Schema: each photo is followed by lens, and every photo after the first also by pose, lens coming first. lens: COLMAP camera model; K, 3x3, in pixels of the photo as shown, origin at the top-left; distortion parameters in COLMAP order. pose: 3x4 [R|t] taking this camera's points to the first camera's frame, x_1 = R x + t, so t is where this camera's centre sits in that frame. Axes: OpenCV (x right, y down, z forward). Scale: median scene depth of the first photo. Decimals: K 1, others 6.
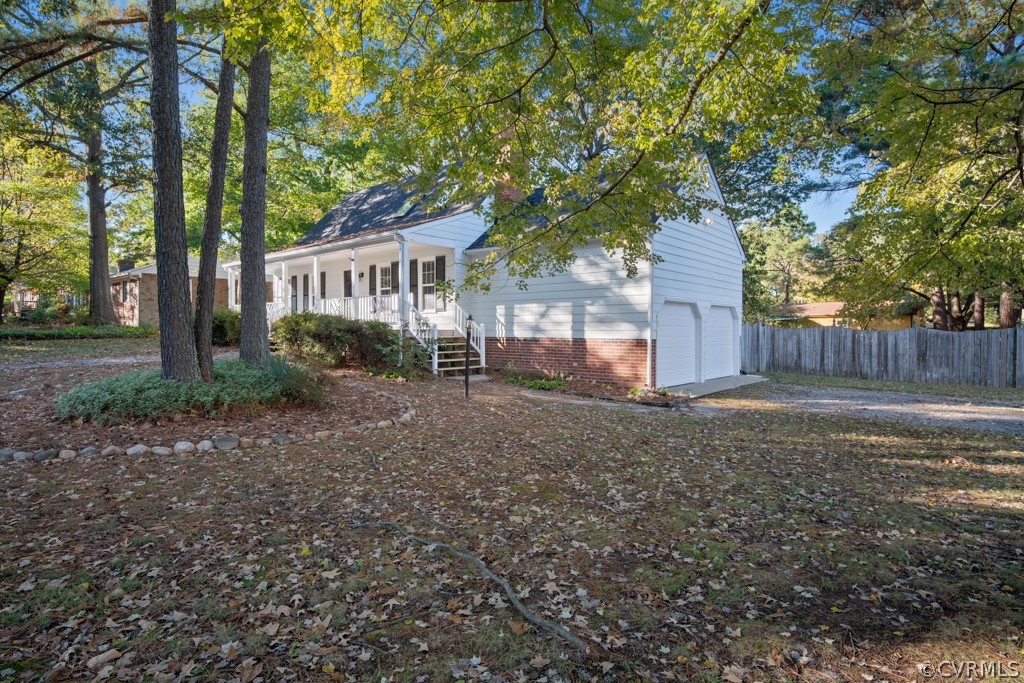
lens RADIAL K [[551.4, 0, 511.9], [0, 551.4, 342.3], [0, 0, 1]] dist [-0.028374, 0.008293]
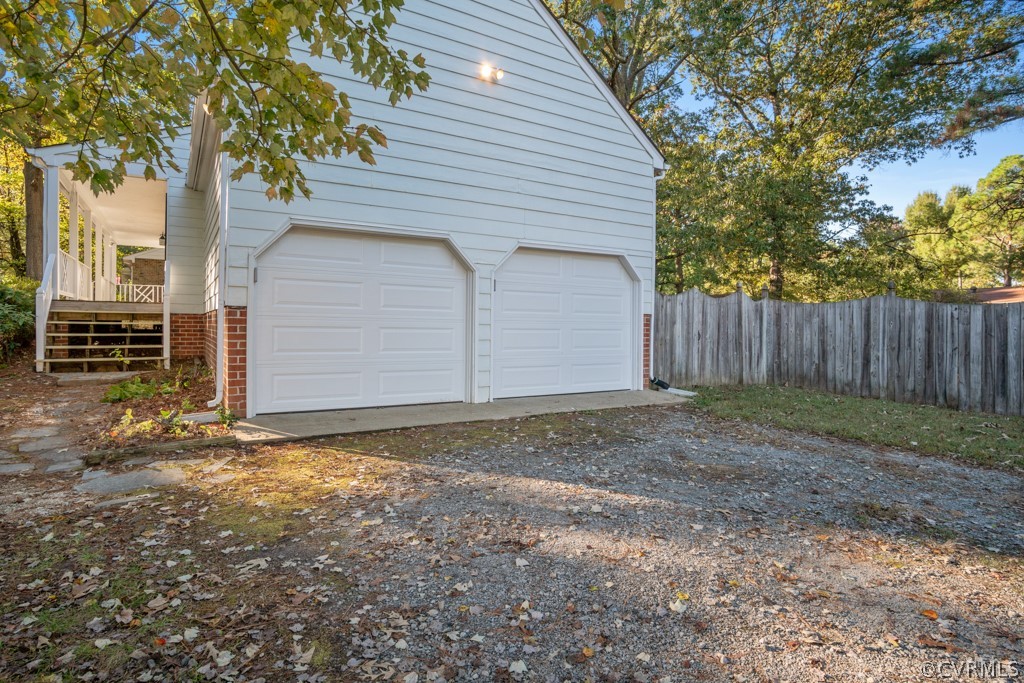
lens RADIAL K [[551.4, 0, 512.7], [0, 551.4, 336.1], [0, 0, 1]] dist [-0.028374, 0.008293]
pose [[0.952673, 0.010815, -0.303803, 0.420786], [-0.013755, 0.999877, -0.007539, 0.014325], [0.303684, 0.011361, 0.952705, 0.437006]]
